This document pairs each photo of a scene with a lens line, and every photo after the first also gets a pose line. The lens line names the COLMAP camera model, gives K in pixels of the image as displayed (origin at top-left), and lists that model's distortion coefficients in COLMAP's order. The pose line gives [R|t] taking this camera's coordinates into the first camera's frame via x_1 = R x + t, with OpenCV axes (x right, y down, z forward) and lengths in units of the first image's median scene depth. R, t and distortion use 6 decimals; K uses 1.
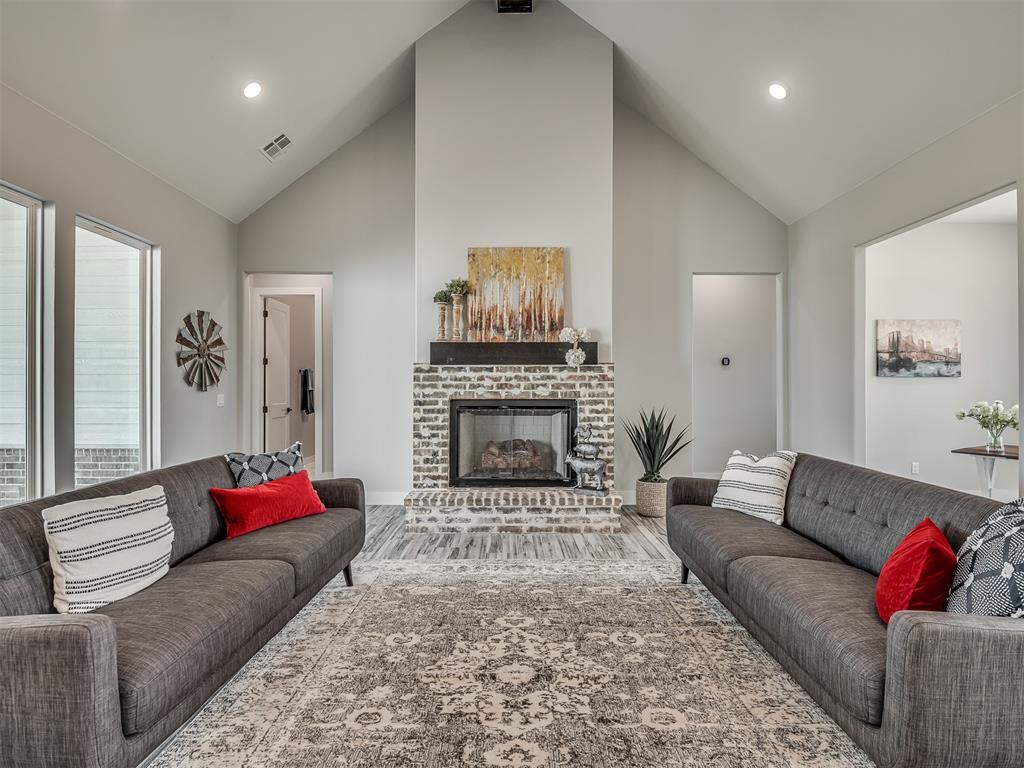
lens RADIAL K [[527.1, 0, 508.5], [0, 527.1, 383.8], [0, 0, 1]] dist [-0.005755, -0.002570]
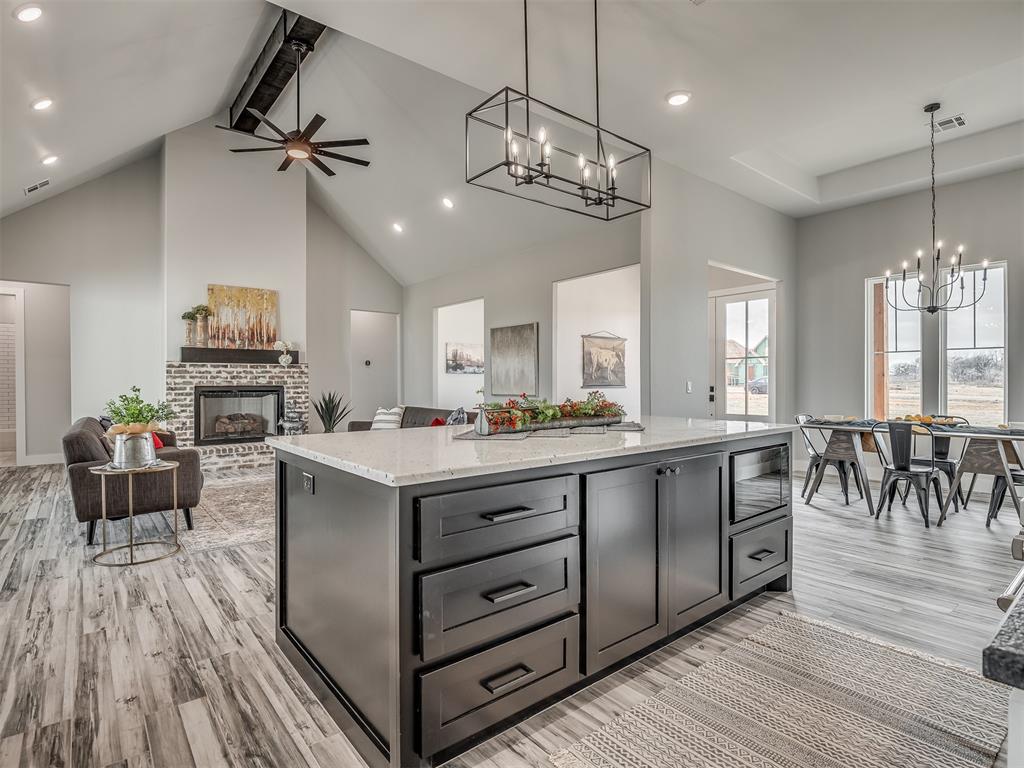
lens RADIAL K [[527.1, 0, 508.5], [0, 527.1, 383.8], [0, 0, 1]] dist [-0.005755, -0.002570]
pose [[0.778183, -0.004328, 0.628023, -0.353143], [0.000209, 0.999978, 0.006633, 0.013405], [-0.628038, -0.005030, 0.778166, -0.693453]]
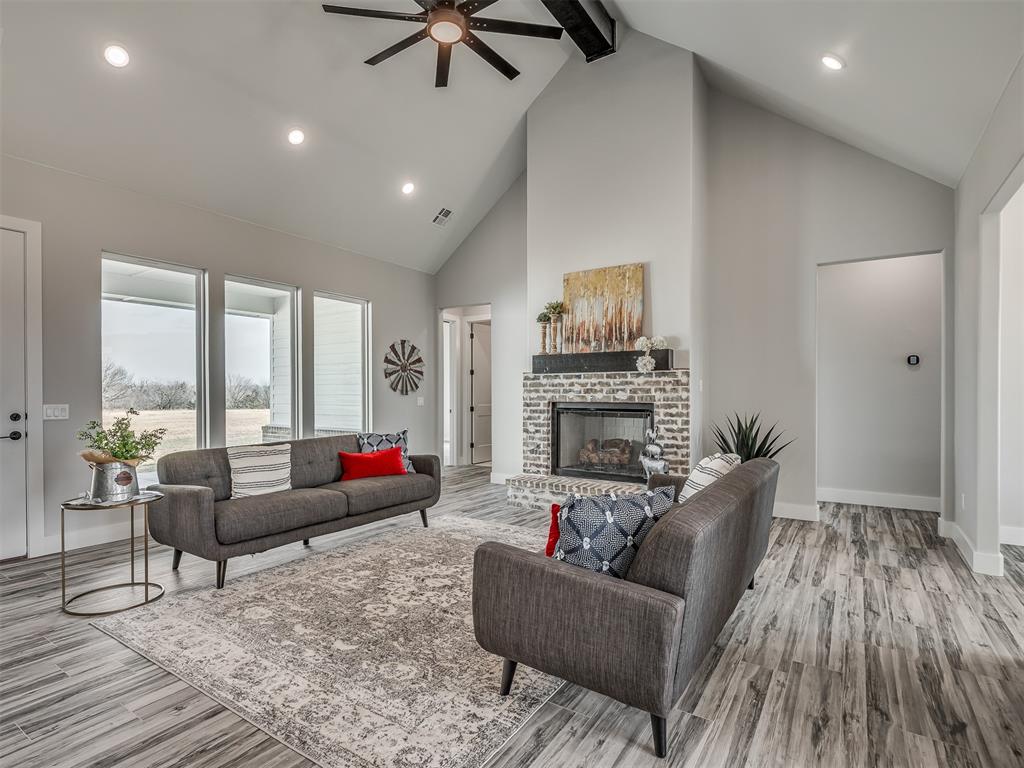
lens RADIAL K [[532.6, 0, 502.3], [0, 532.6, 398.1], [0, 0, 1]] dist [-0.000728, -0.000557]
pose [[0.824930, 0.004885, -0.565214, 0.491765], [0.004842, 0.999865, 0.015709, 0.000817], [0.565215, -0.015696, 0.824795, -0.068592]]
